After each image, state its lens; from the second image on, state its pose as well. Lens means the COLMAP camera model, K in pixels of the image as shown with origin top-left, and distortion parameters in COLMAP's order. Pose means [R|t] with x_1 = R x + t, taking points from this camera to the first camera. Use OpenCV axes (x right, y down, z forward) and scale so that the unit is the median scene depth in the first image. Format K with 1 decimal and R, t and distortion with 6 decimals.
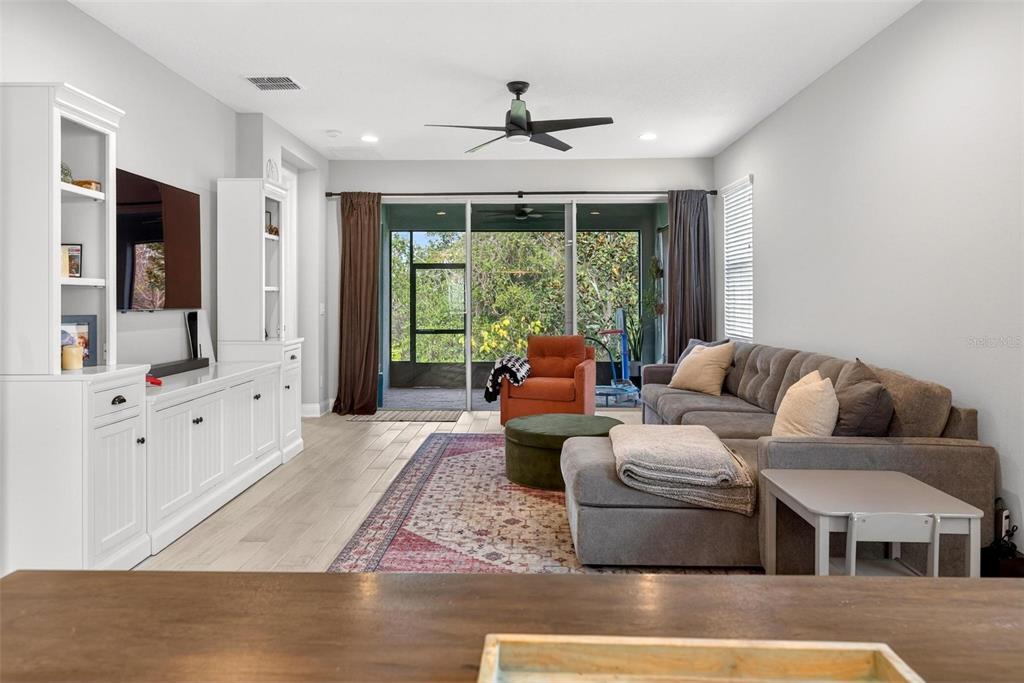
lens RADIAL K [[698.5, 0, 497.6], [0, 698.5, 299.9], [0, 0, 1]] dist [0.005258, -0.003391]
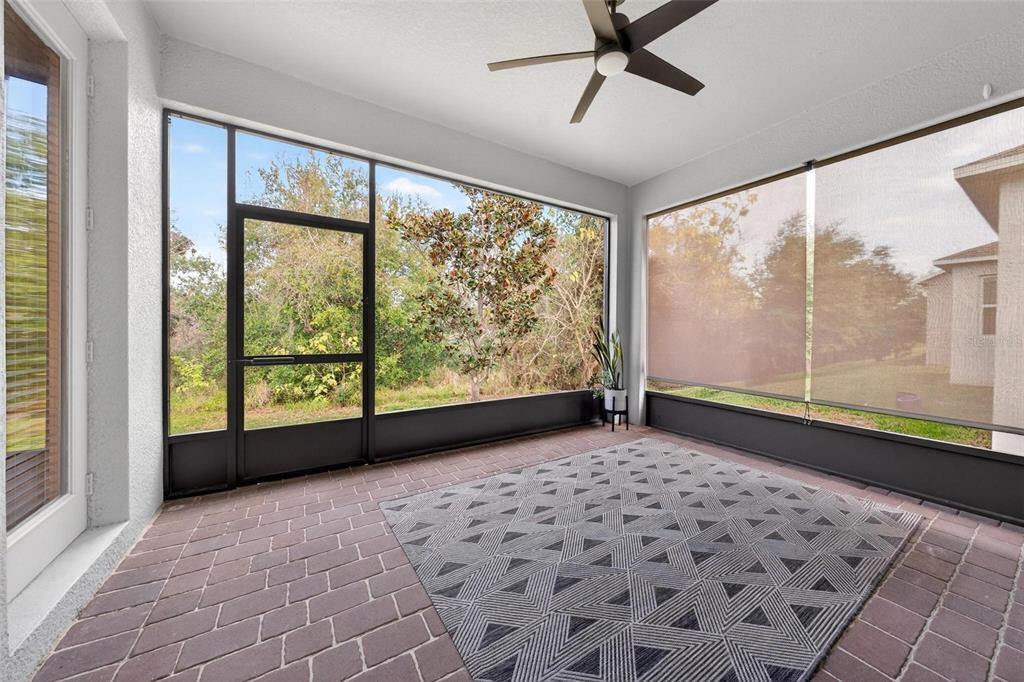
lens RADIAL K [[341.5, 0, 506.0], [0, 341.5, 328.9], [0, 0, 1]] dist [-0.000608, -0.000178]
pose [[0.830859, 0.007215, 0.556436, -0.194700], [-0.011258, 0.999929, 0.003846, 0.045581], [-0.556369, -0.009460, 0.830882, 1.430188]]
